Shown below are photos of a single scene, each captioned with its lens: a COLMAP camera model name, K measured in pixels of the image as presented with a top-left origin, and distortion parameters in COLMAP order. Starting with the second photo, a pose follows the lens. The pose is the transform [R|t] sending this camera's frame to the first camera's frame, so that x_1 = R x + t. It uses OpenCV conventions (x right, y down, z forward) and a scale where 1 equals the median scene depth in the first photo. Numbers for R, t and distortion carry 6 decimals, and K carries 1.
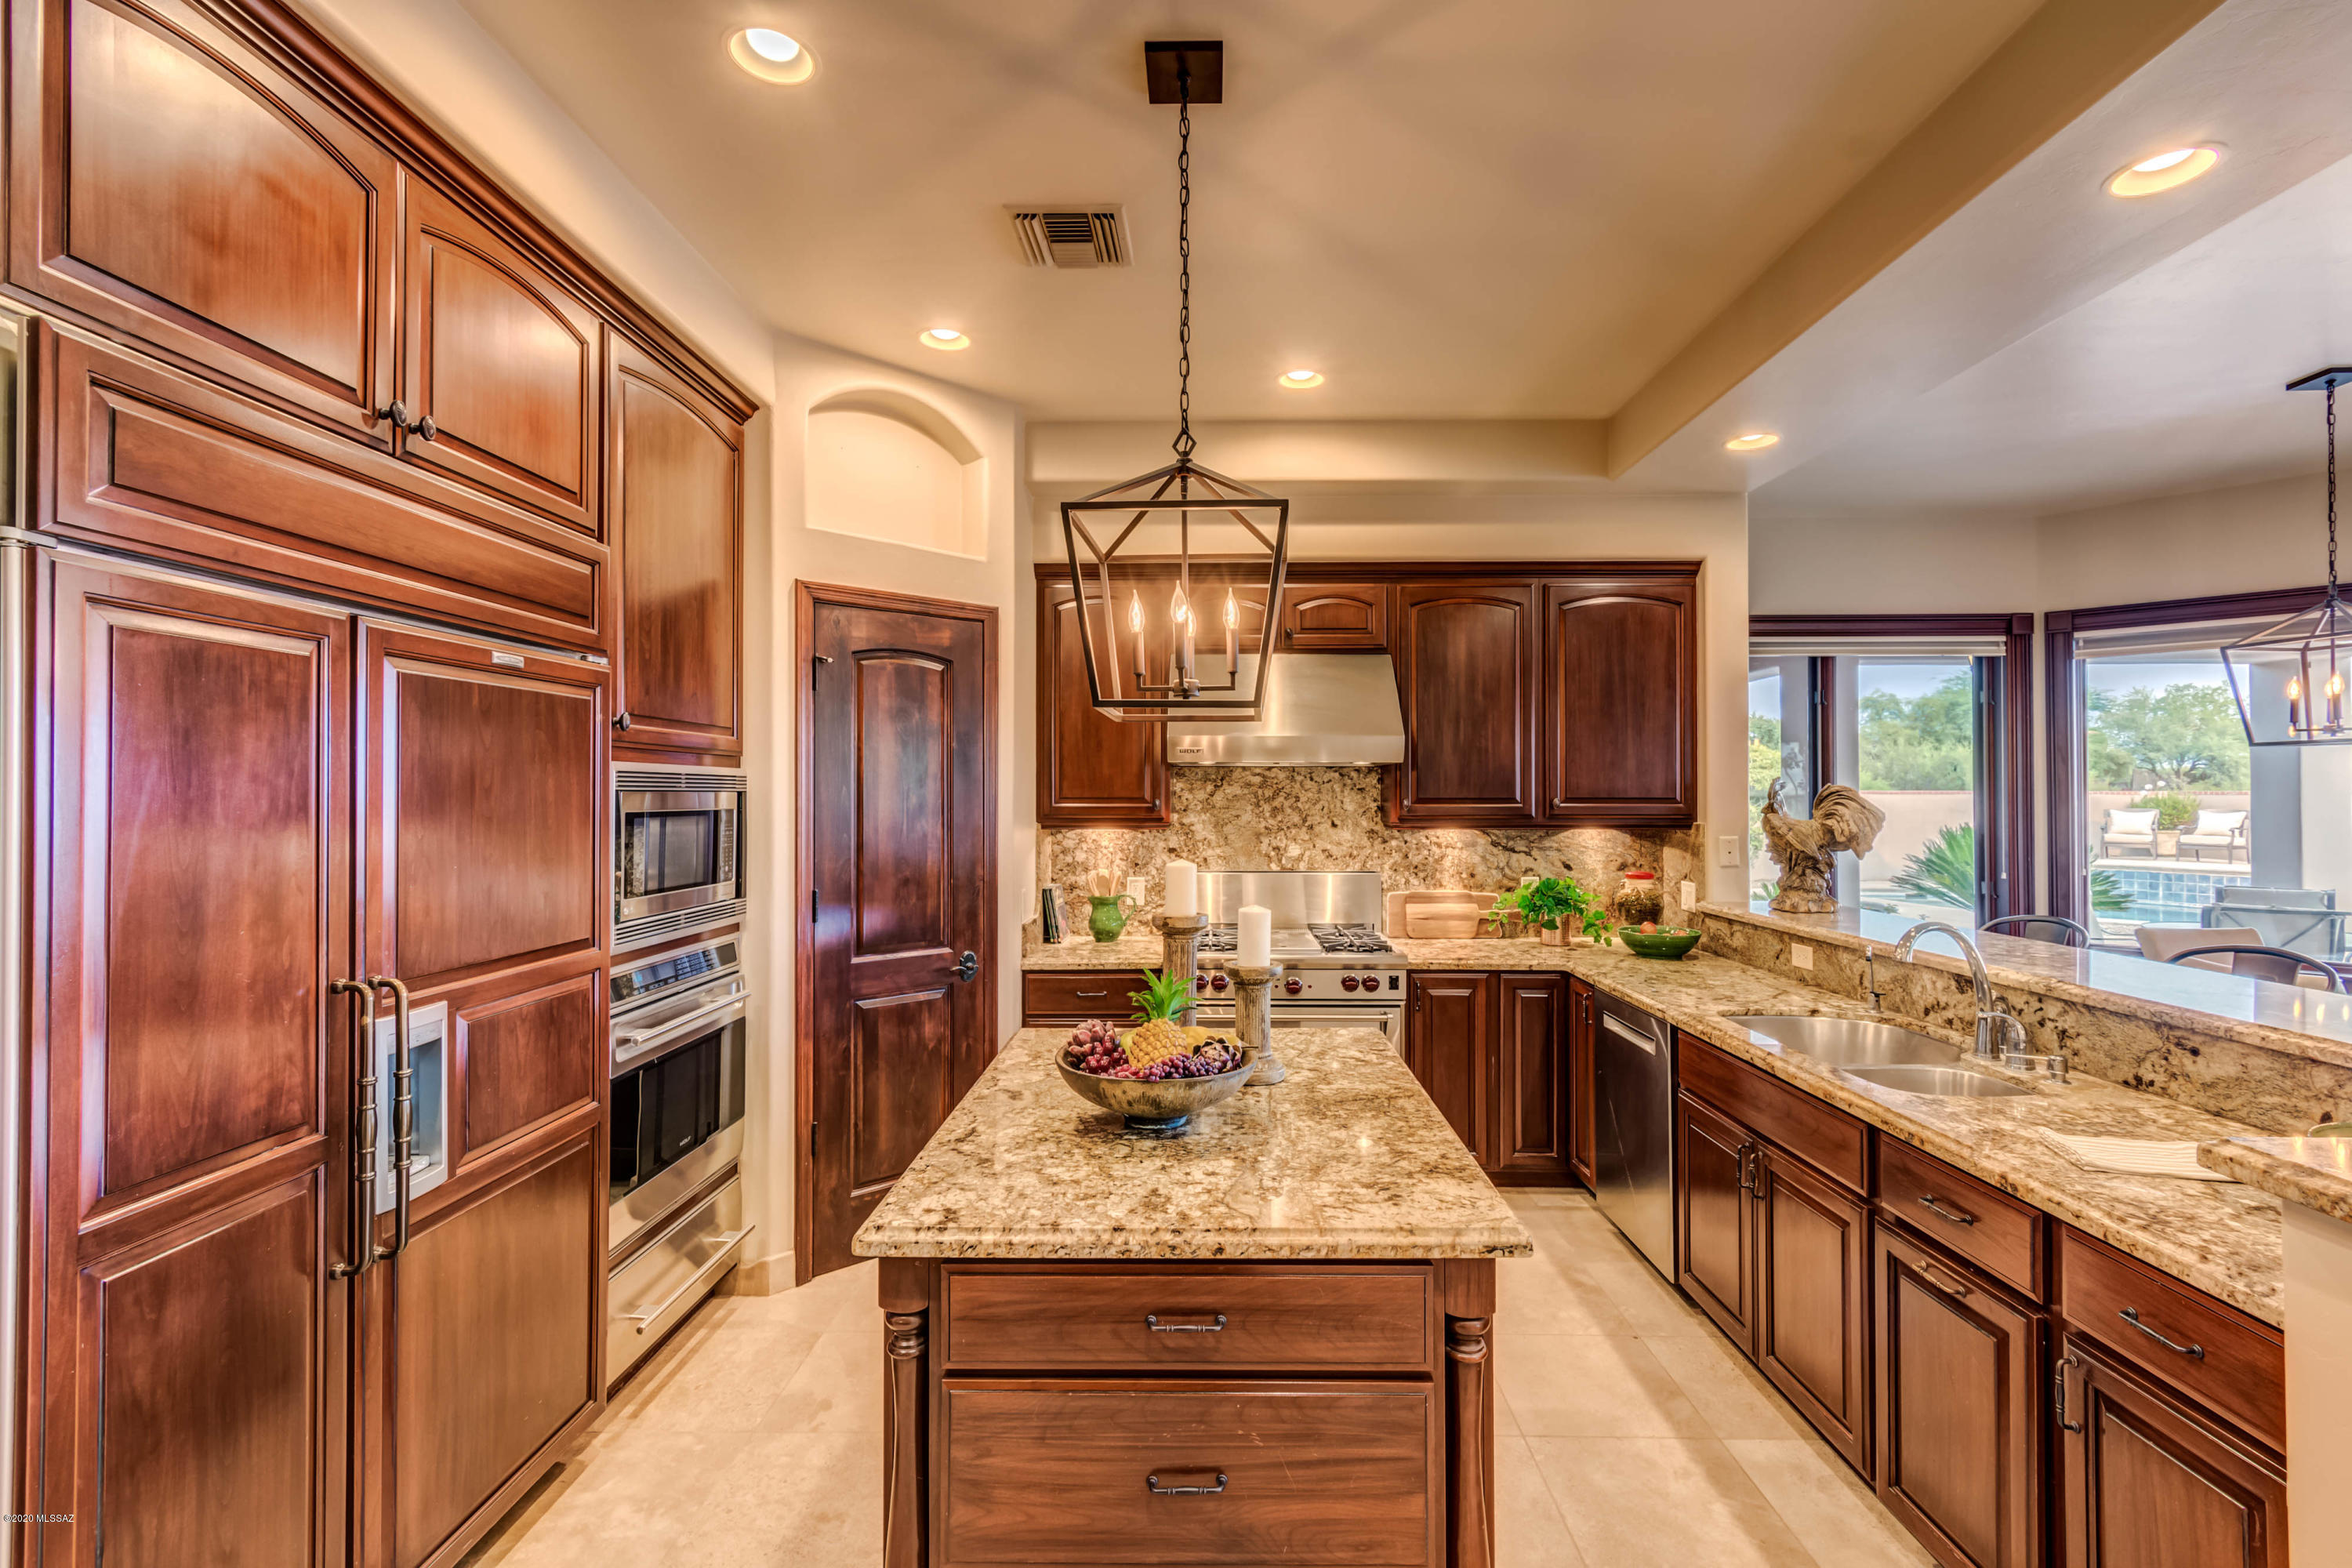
lens RADIAL K [[1048.0, 0, 1191.1], [0, 1048.0, 785.5], [0, 0, 1]] dist [0.003477, -0.001407]
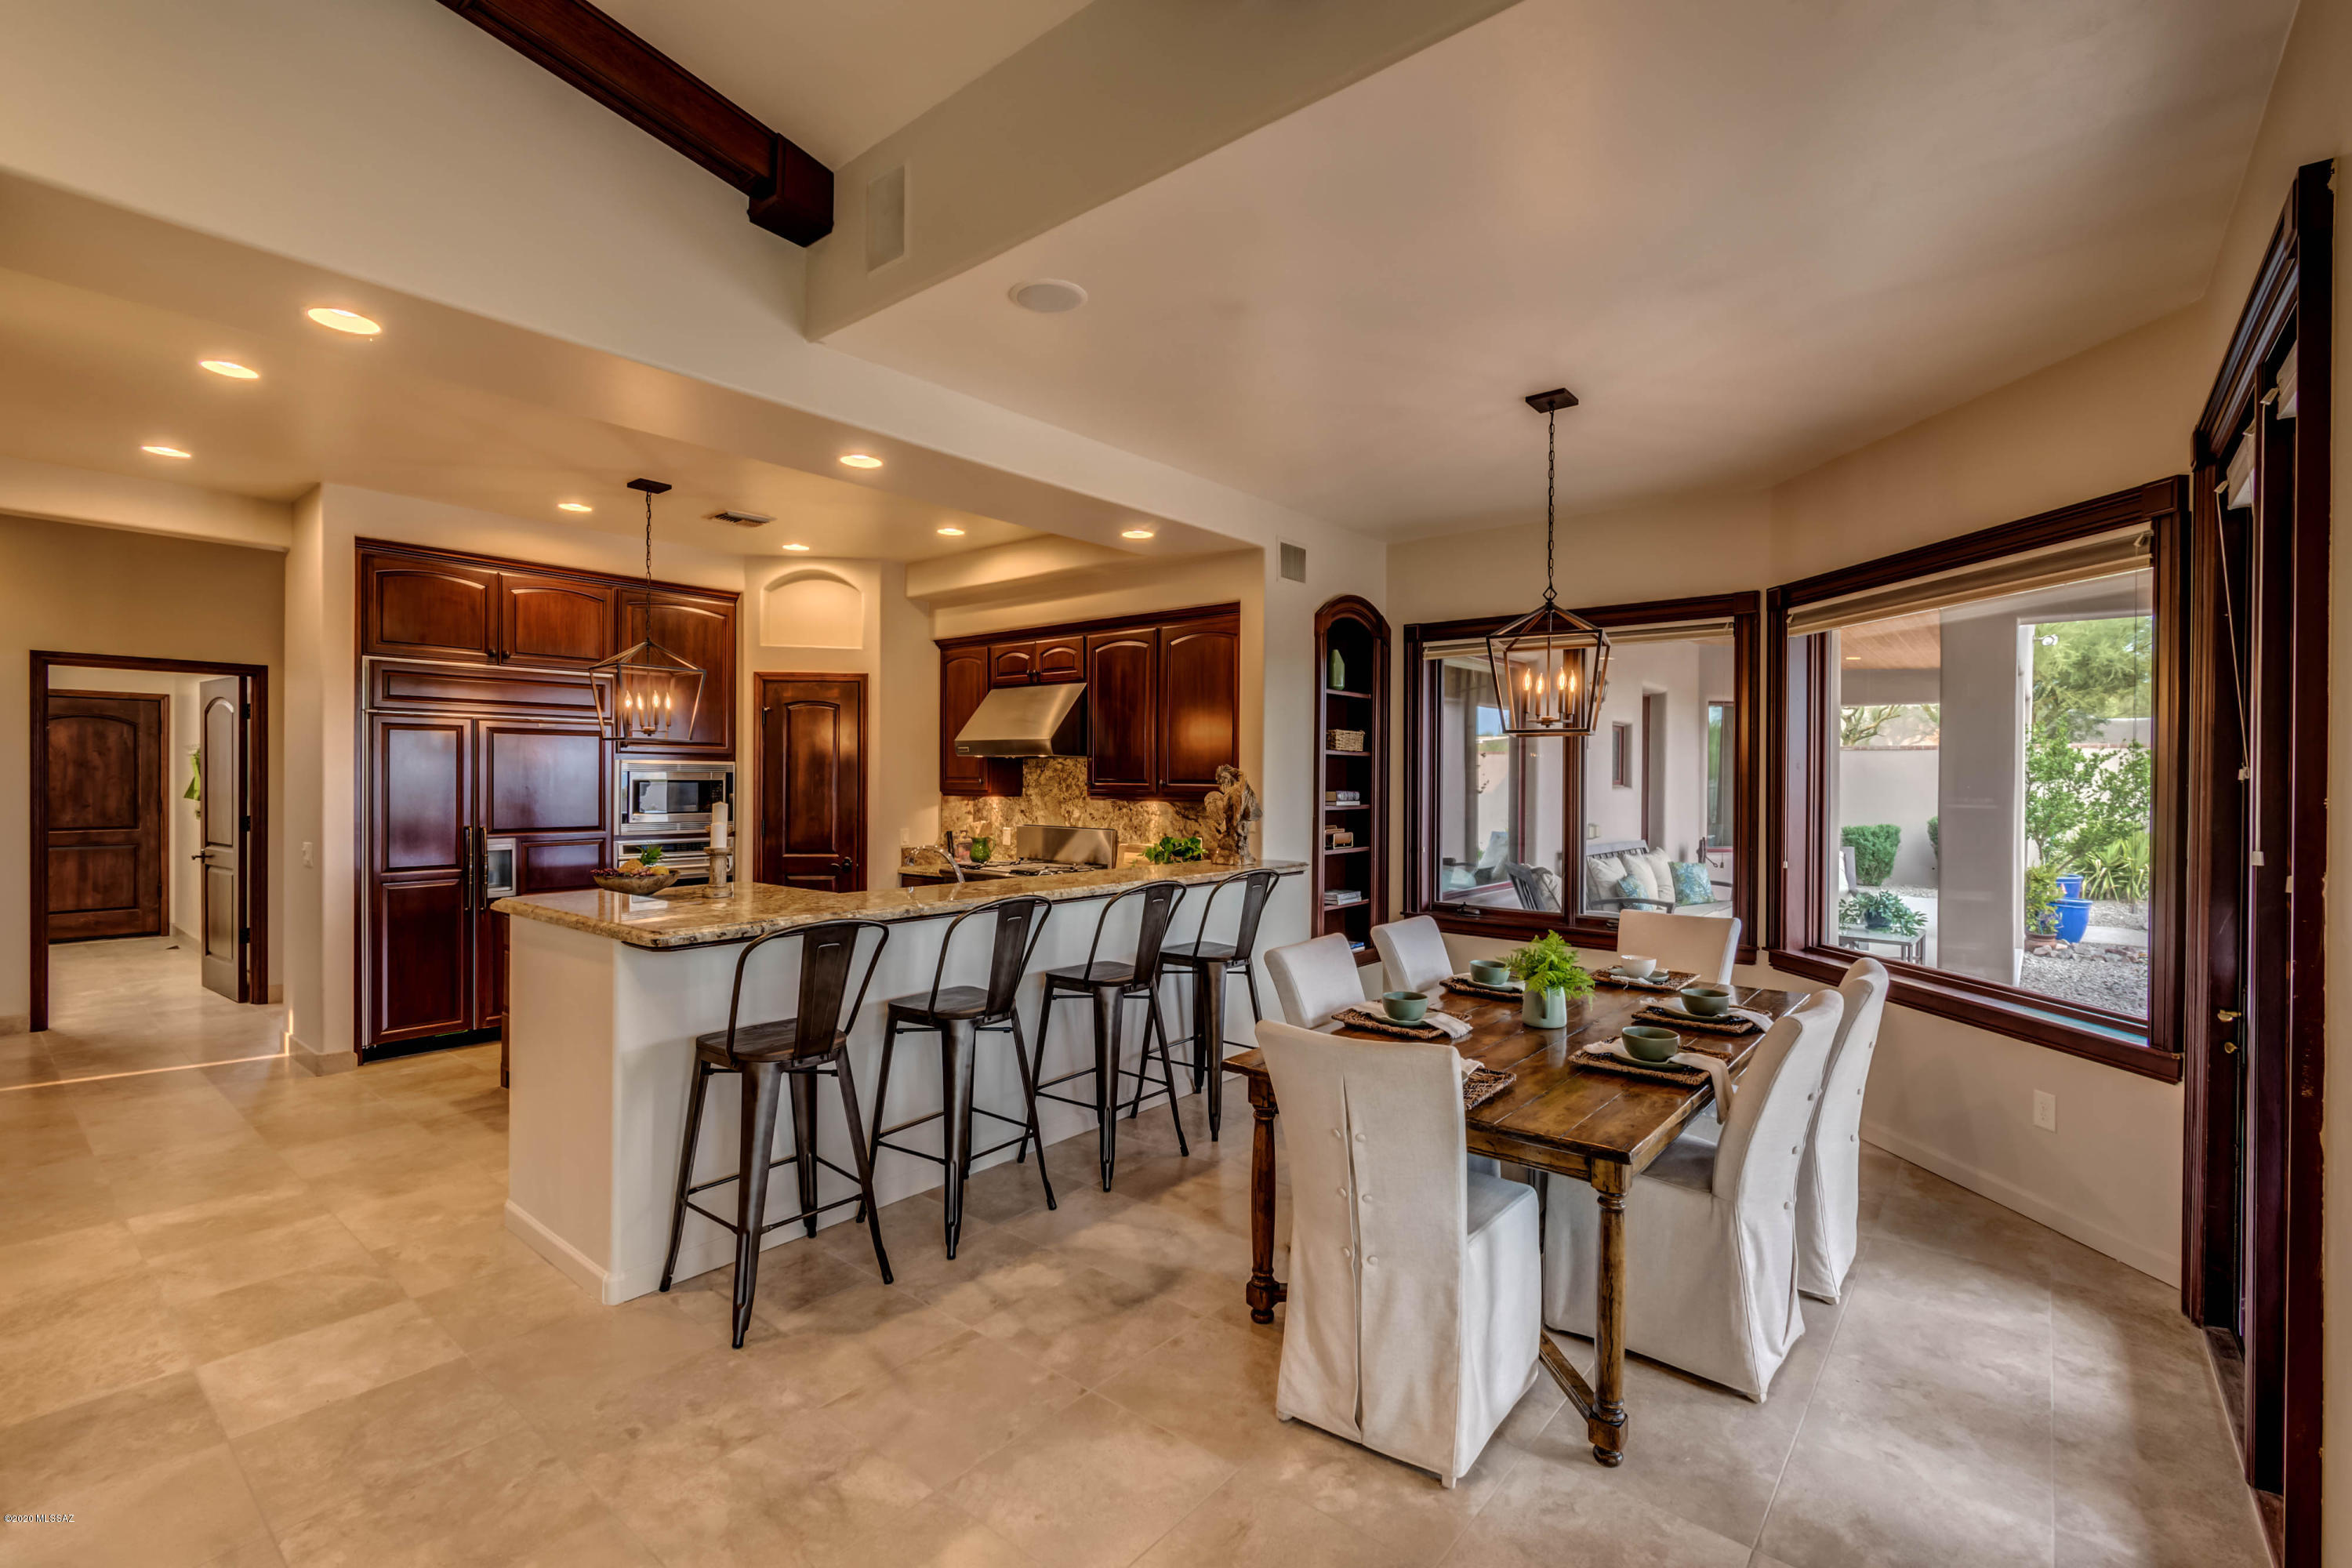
lens RADIAL K [[1048.0, 0, 1191.9], [0, 1048.0, 786.5], [0, 0, 1]] dist [0.003477, -0.001407]
pose [[0.782011, 0.012143, -0.623147, 1.170161], [-0.001282, 0.999839, 0.017875, -0.004060], [0.623264, -0.013179, 0.781901, -0.074502]]
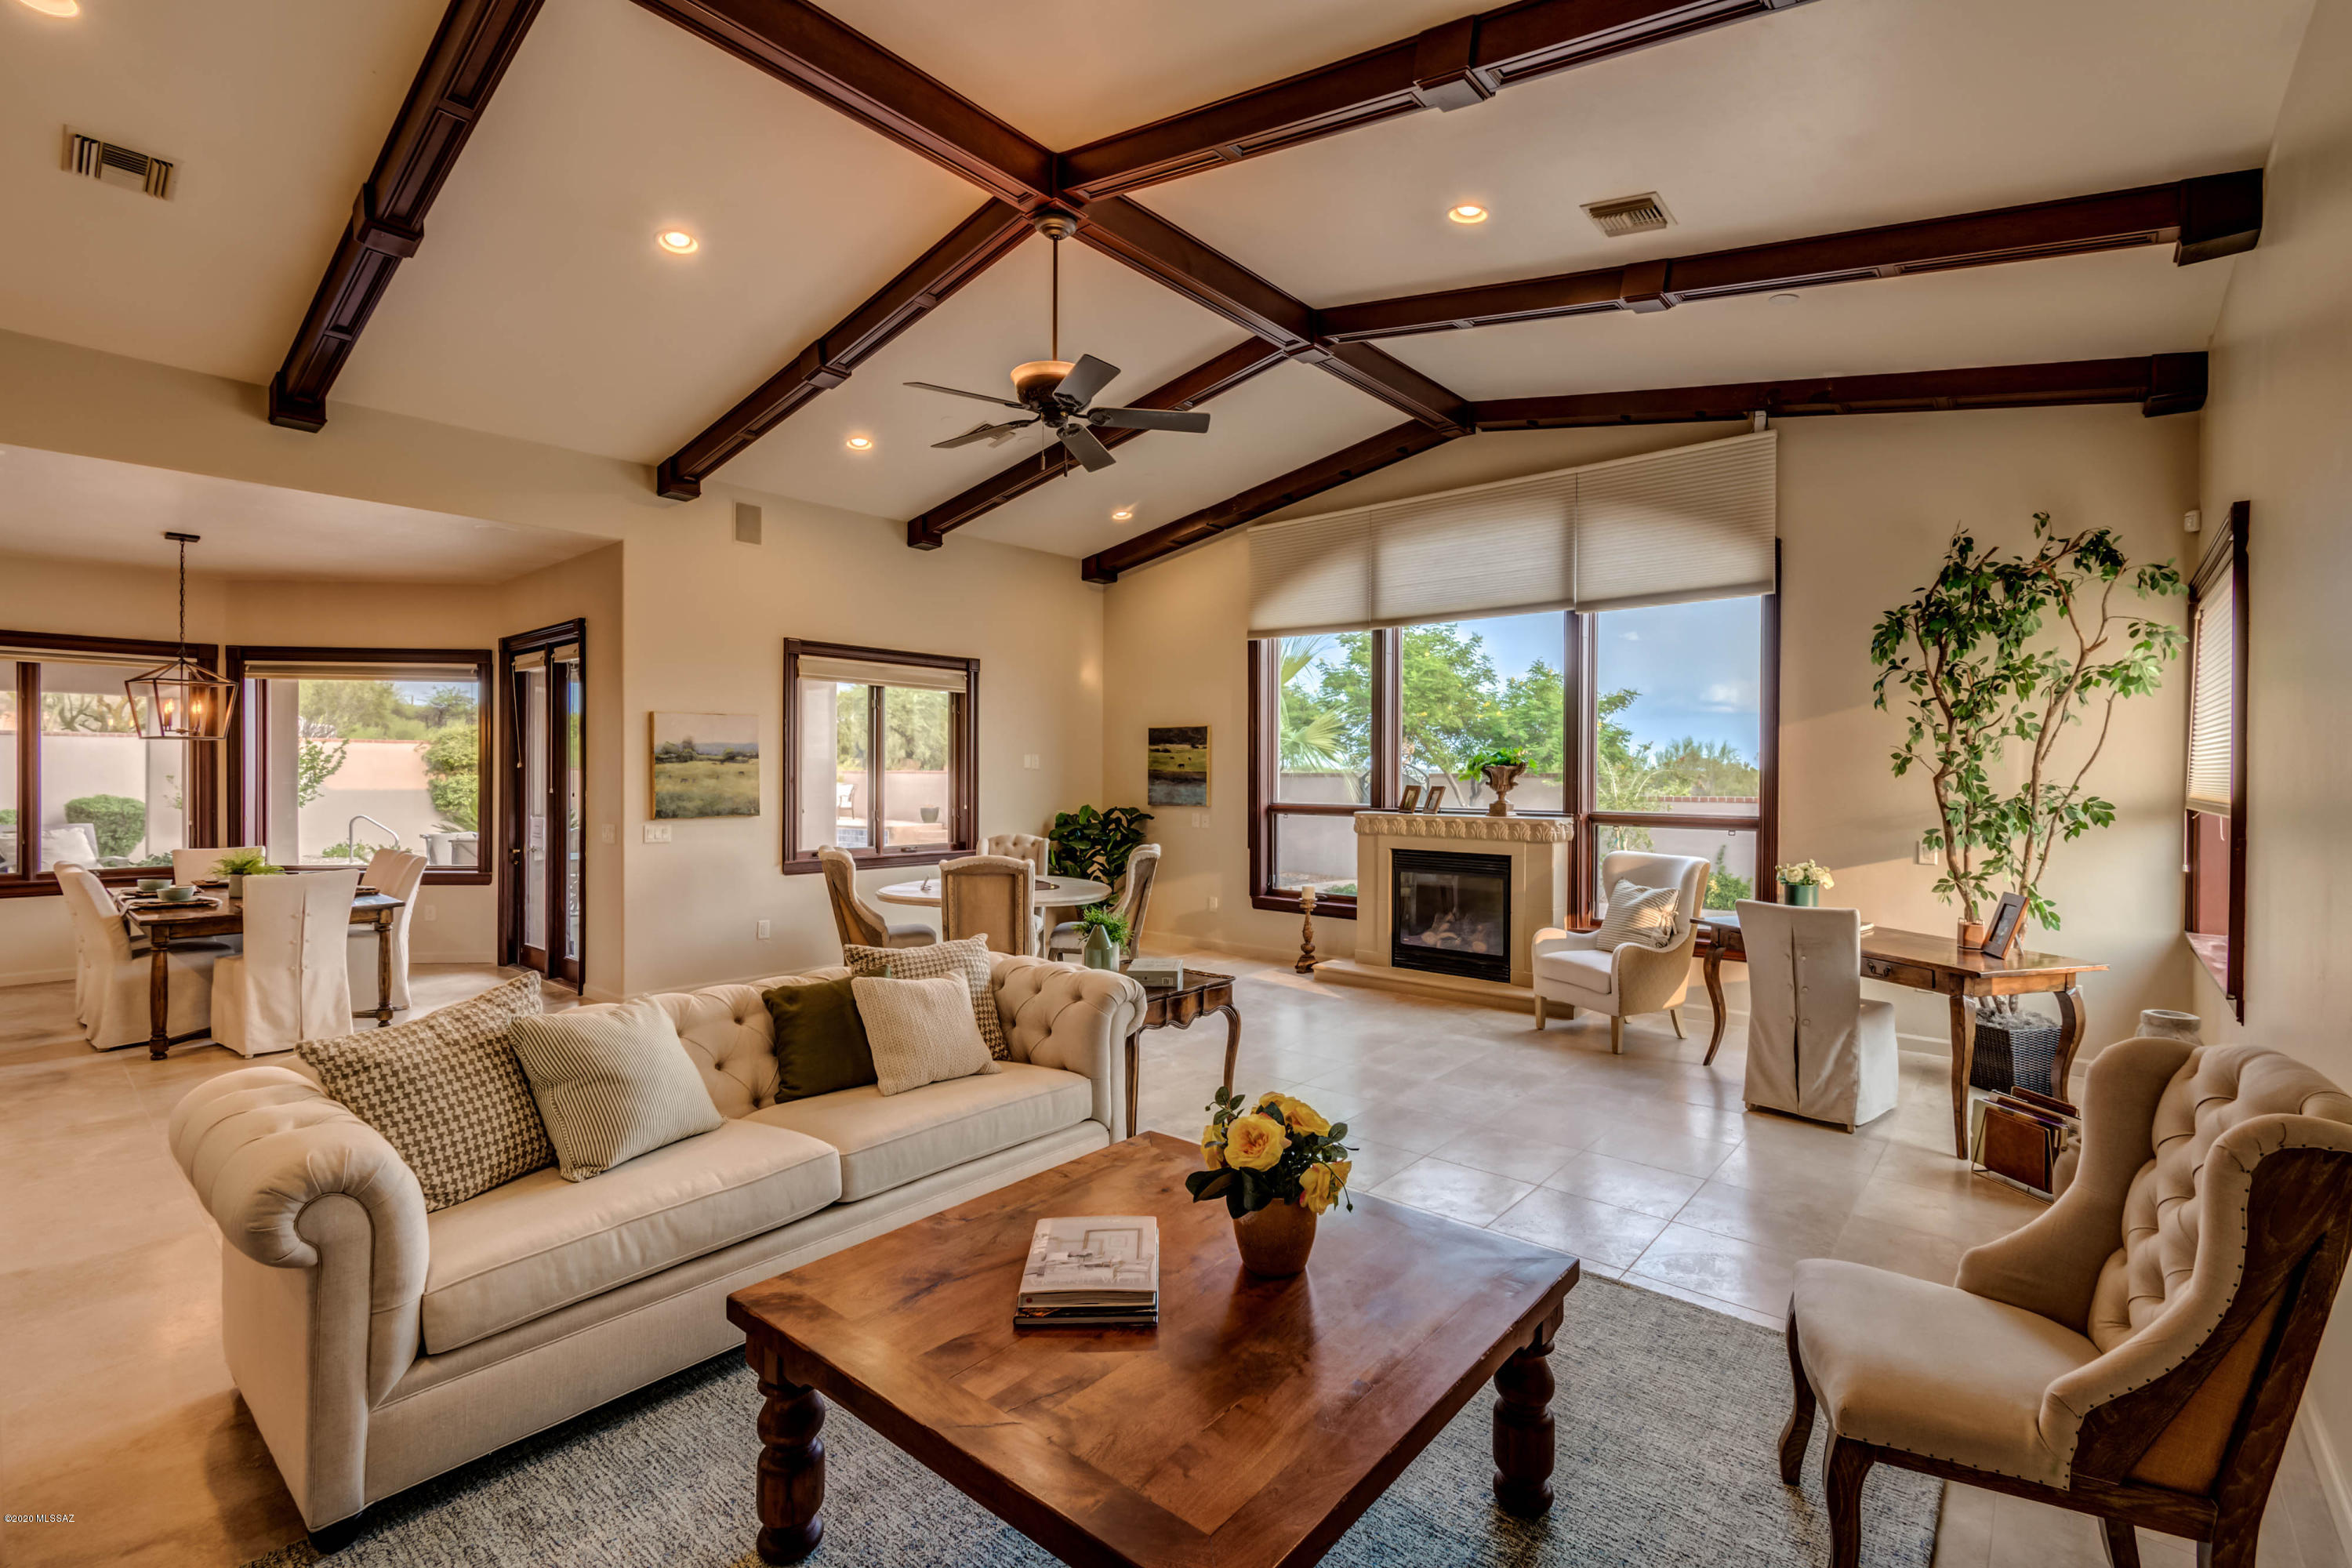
lens RADIAL K [[1048.0, 0, 1178.6], [0, 1048.0, 786.3], [0, 0, 1]] dist [0.003477, -0.001407]
pose [[0.640882, 0.001669, 0.767638, 0.629334], [-0.014001, 0.999857, 0.009516, 0.001401], [-0.767512, -0.016847, 0.640813, -1.167669]]
